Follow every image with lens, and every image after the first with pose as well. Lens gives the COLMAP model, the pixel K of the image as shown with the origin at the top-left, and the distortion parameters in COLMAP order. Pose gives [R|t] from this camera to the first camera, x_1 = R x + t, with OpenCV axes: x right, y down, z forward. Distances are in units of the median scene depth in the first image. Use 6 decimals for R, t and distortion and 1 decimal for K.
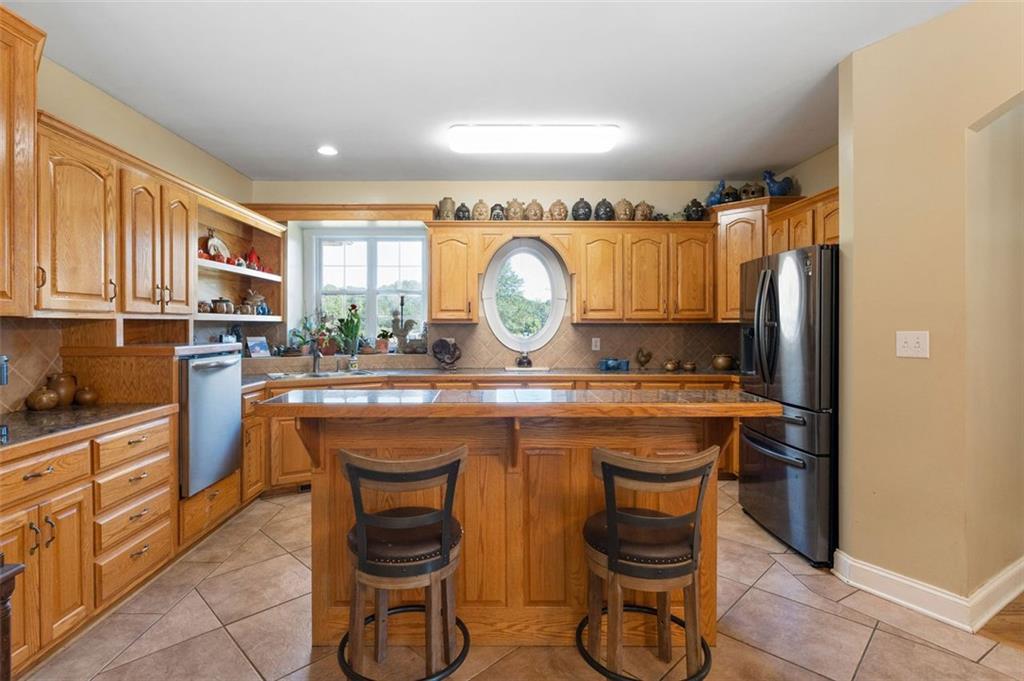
lens RADIAL K [[505.6, 0, 487.8], [0, 505.6, 337.2], [0, 0, 1]] dist [-0.000198, 0.000030]
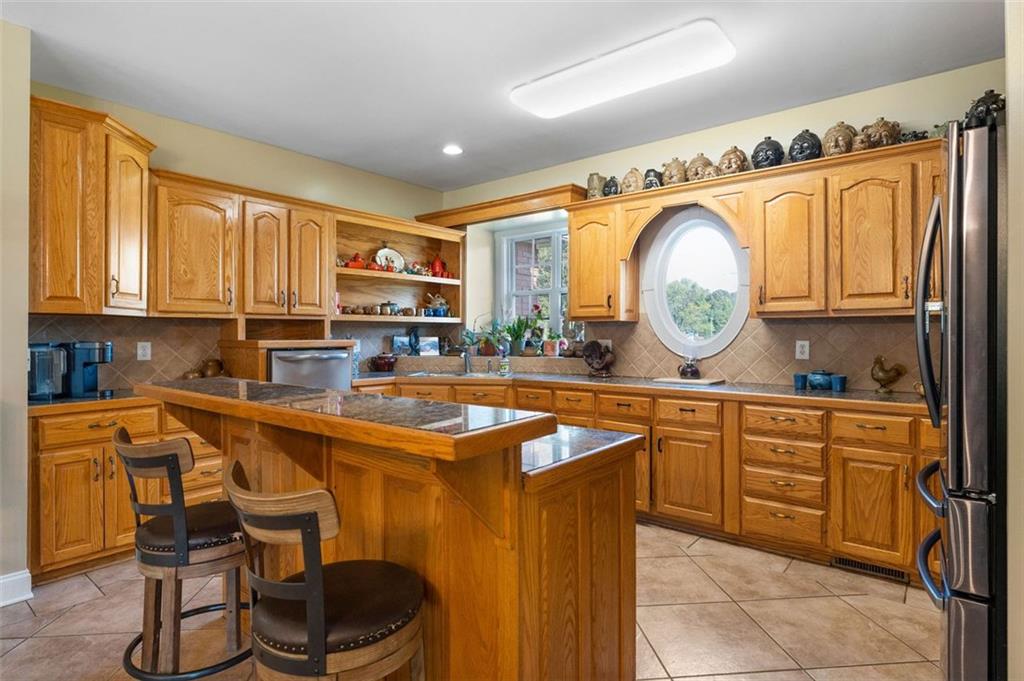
lens RADIAL K [[531.5, 0, 512.0], [0, 531.5, 340.5], [0, 0, 1]] dist [-0.000794, -0.000324]
pose [[0.776640, 0.005518, -0.629921, 0.383101], [-0.012789, 0.999894, -0.007010, 0.011811], [0.629815, 0.013500, 0.776628, 0.230310]]
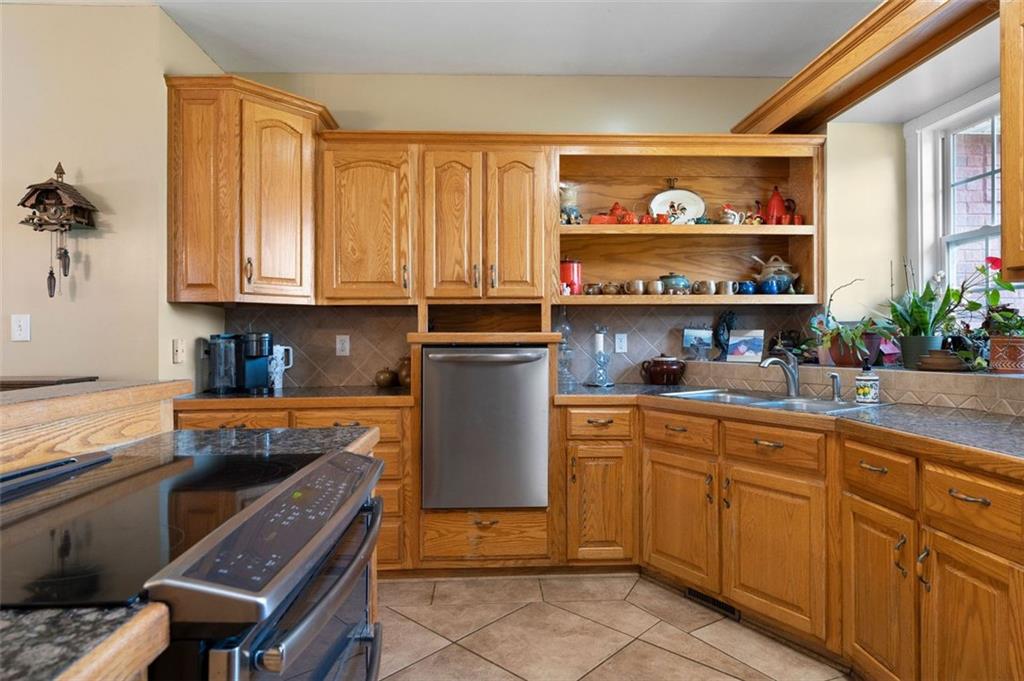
lens RADIAL K [[586.1, 0, 512.0], [0, 586.1, 340.5], [0, 0, 1]] dist [-0.004394, -0.000987]
pose [[0.046978, 0.005888, -0.998879, 0.246079], [-0.020289, 0.999782, 0.004939, 0.014164], [0.998690, 0.020034, 0.047088, 0.663910]]
